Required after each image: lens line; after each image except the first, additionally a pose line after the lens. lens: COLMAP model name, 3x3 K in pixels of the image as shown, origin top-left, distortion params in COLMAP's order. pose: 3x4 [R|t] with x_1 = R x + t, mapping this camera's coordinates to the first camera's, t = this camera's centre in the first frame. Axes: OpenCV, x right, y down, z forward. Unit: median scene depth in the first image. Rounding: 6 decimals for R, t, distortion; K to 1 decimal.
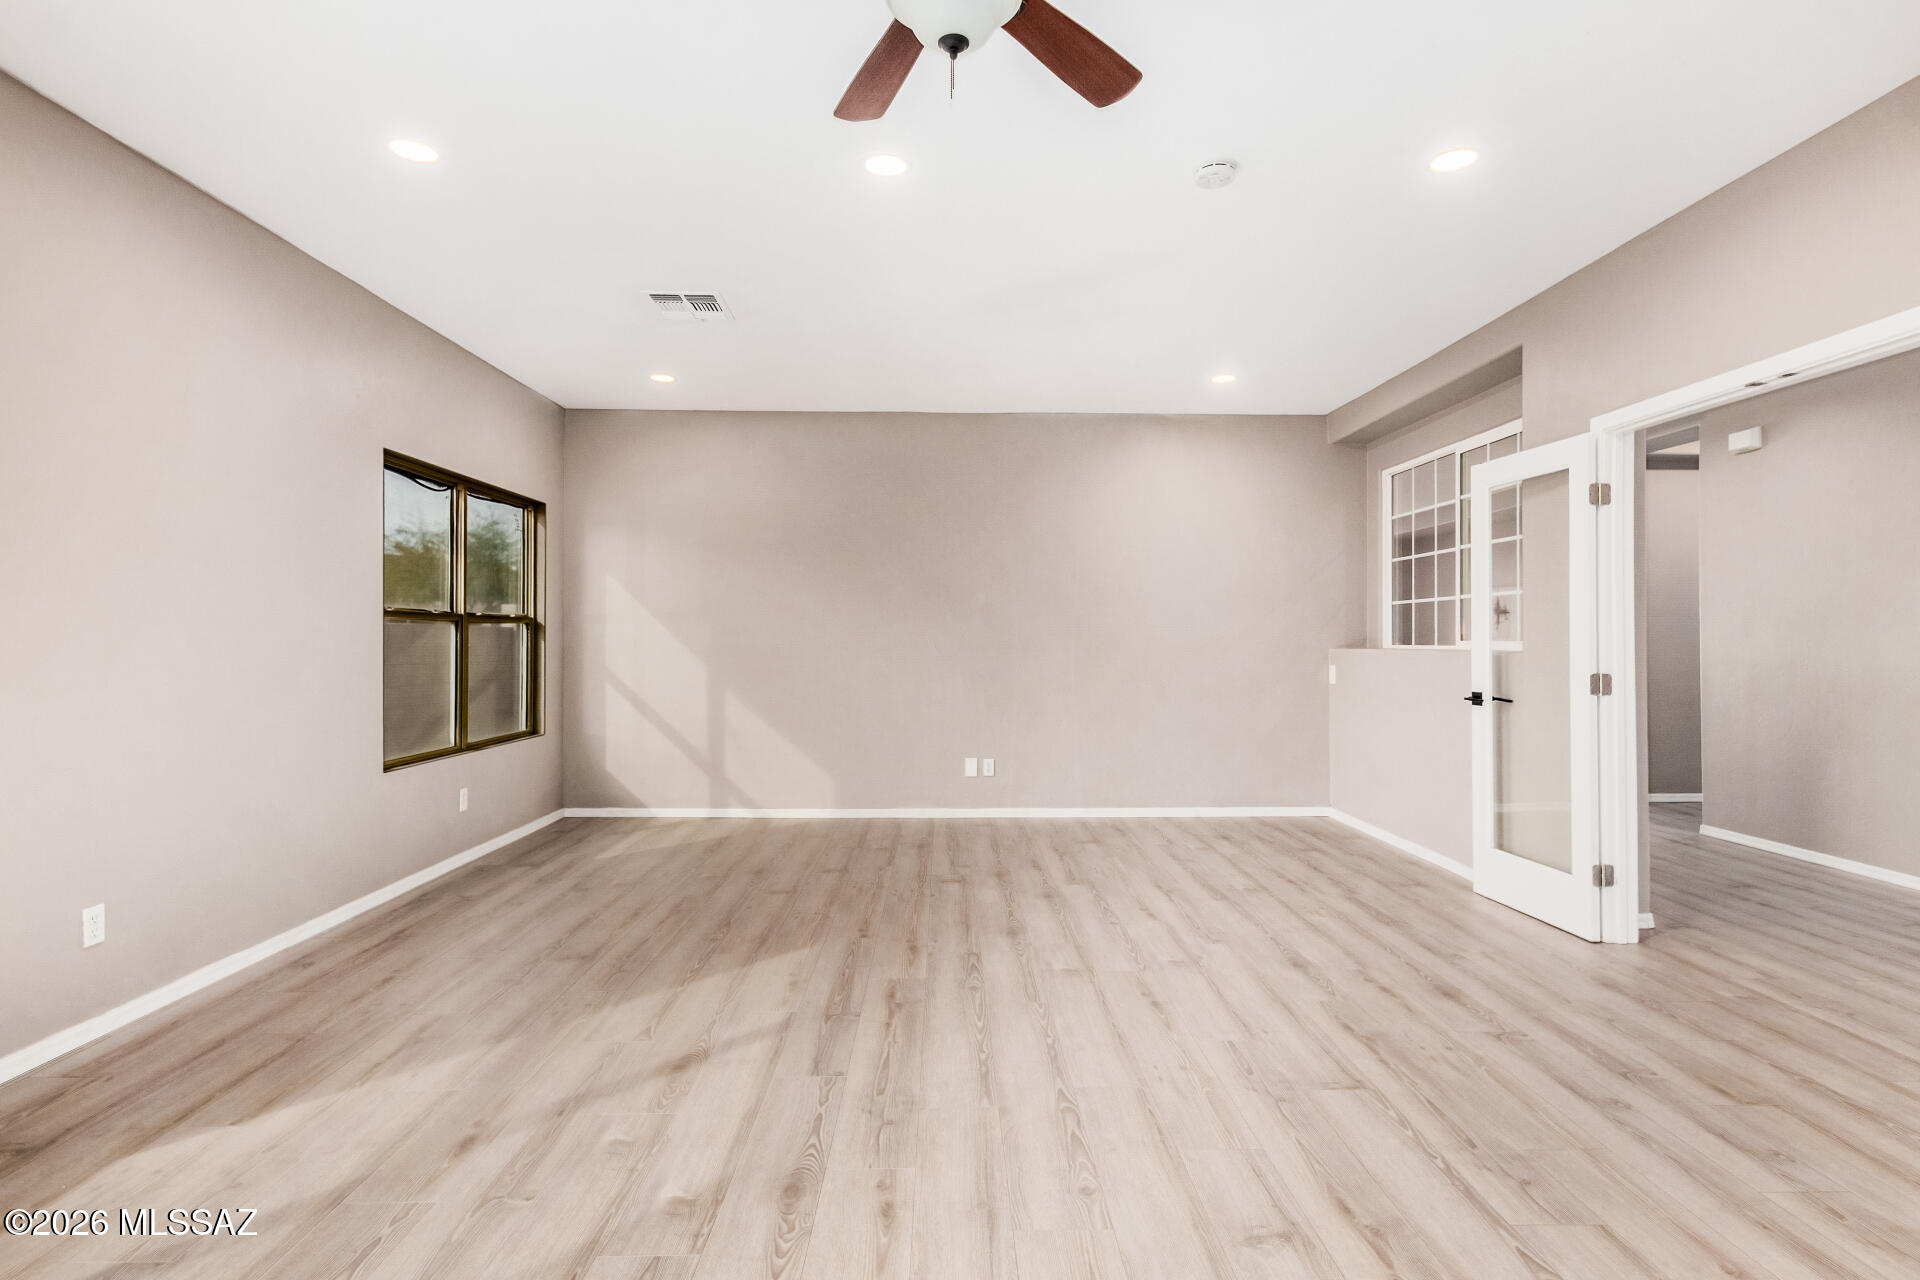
lens RADIAL K [[1019.0, 0, 952.6], [0, 1019.0, 640.7], [0, 0, 1]] dist [0.001926, 0.000183]
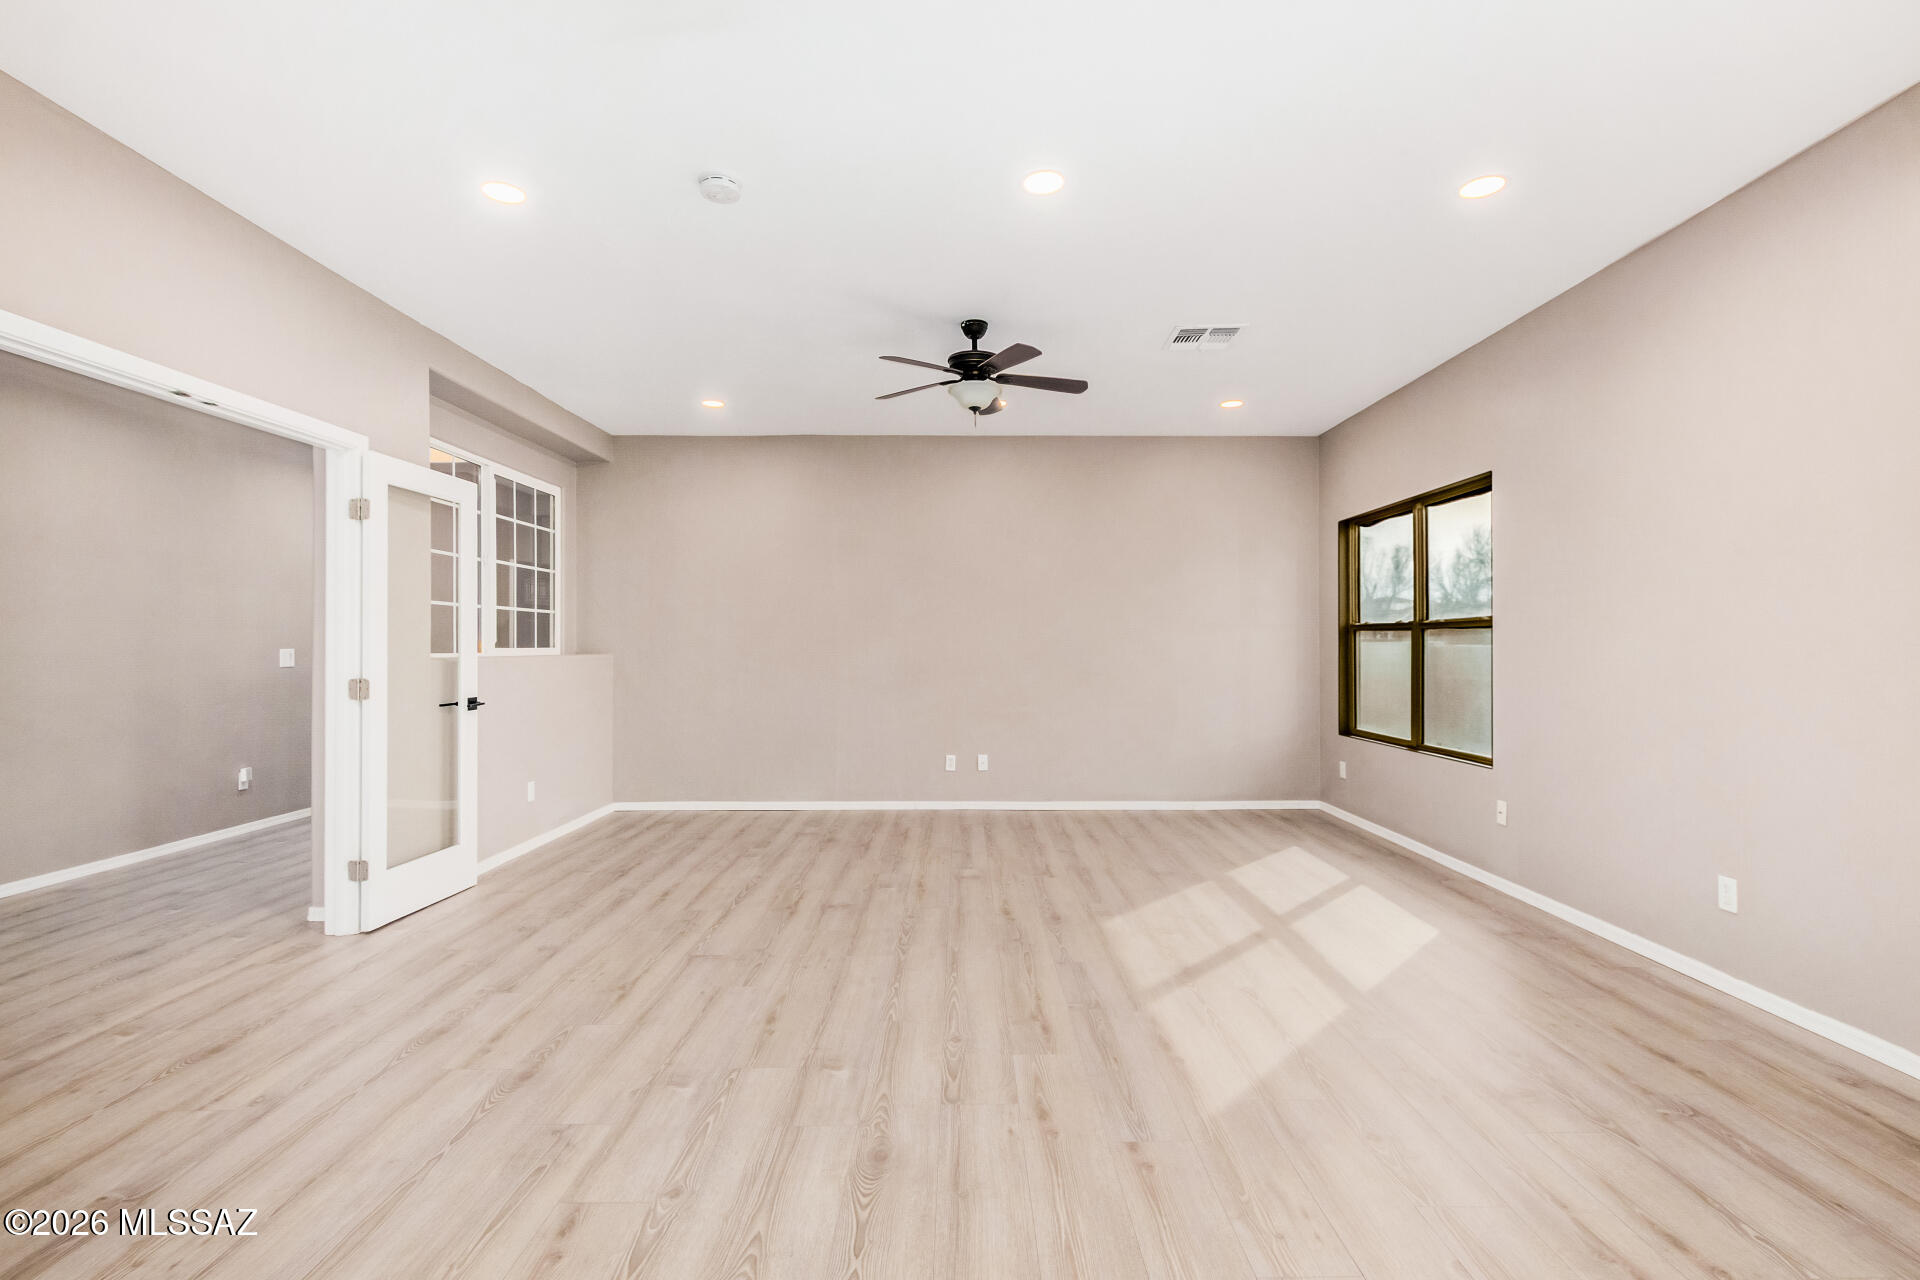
lens RADIAL K [[838.8, 0, 901.0], [0, 838.8, 635.9], [0, 0, 1]] dist [0.000636, -0.000012]
pose [[-0.996700, 0.002582, 0.081131, 0.008862], [0.001864, 0.999958, -0.008926, -0.004686], [-0.081151, -0.008745, -0.996663, 1.797846]]
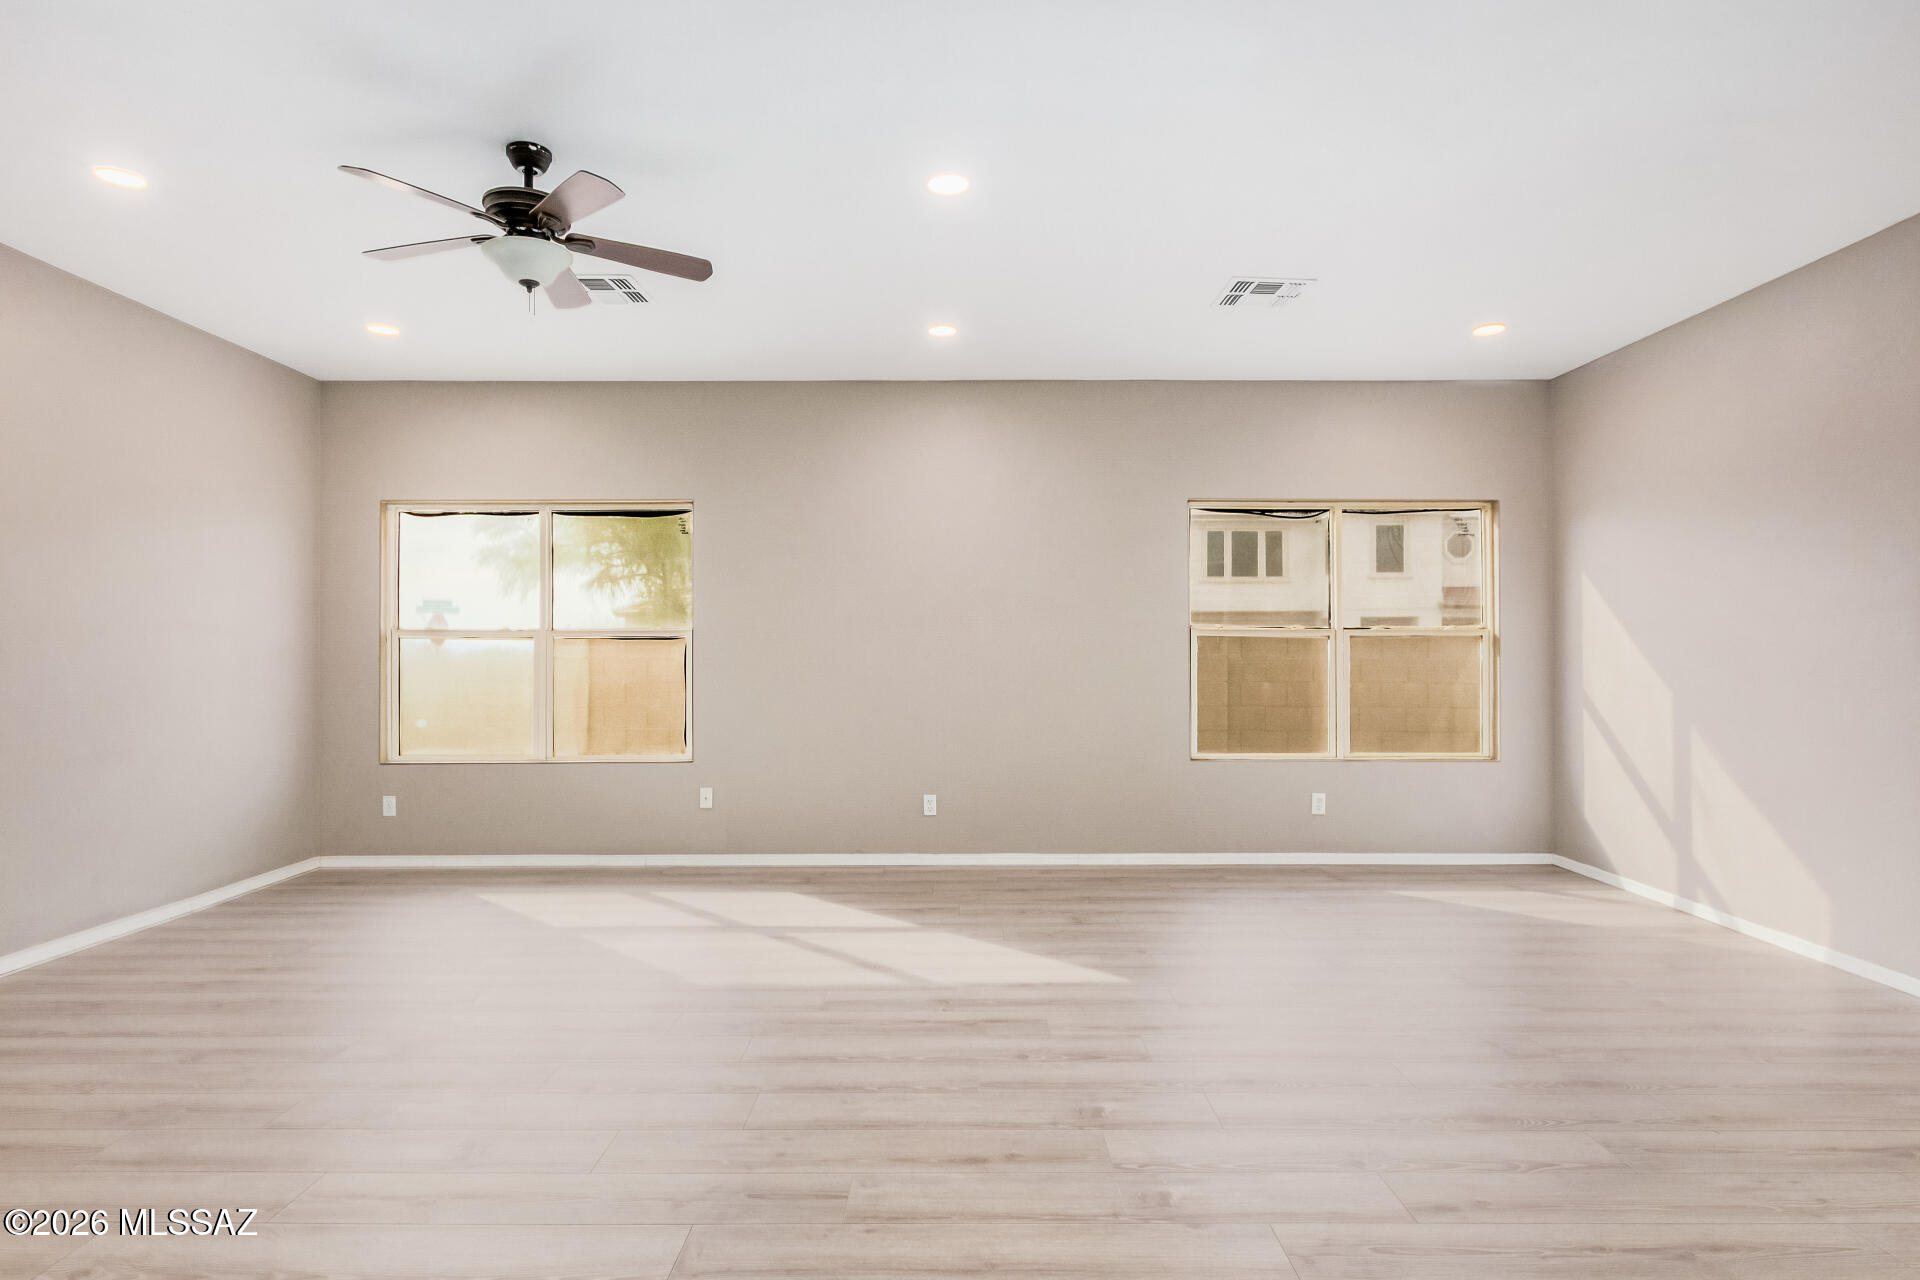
lens RADIAL K [[1019.0, 0, 952.6], [0, 1019.0, 640.7], [0, 0, 1]] dist [0.001926, 0.000183]
pose [[-0.061218, -0.011887, -0.998054, 0.926146], [-0.001708, 0.999929, -0.011805, -0.002640], [0.998123, 0.000982, -0.061234, 1.028647]]
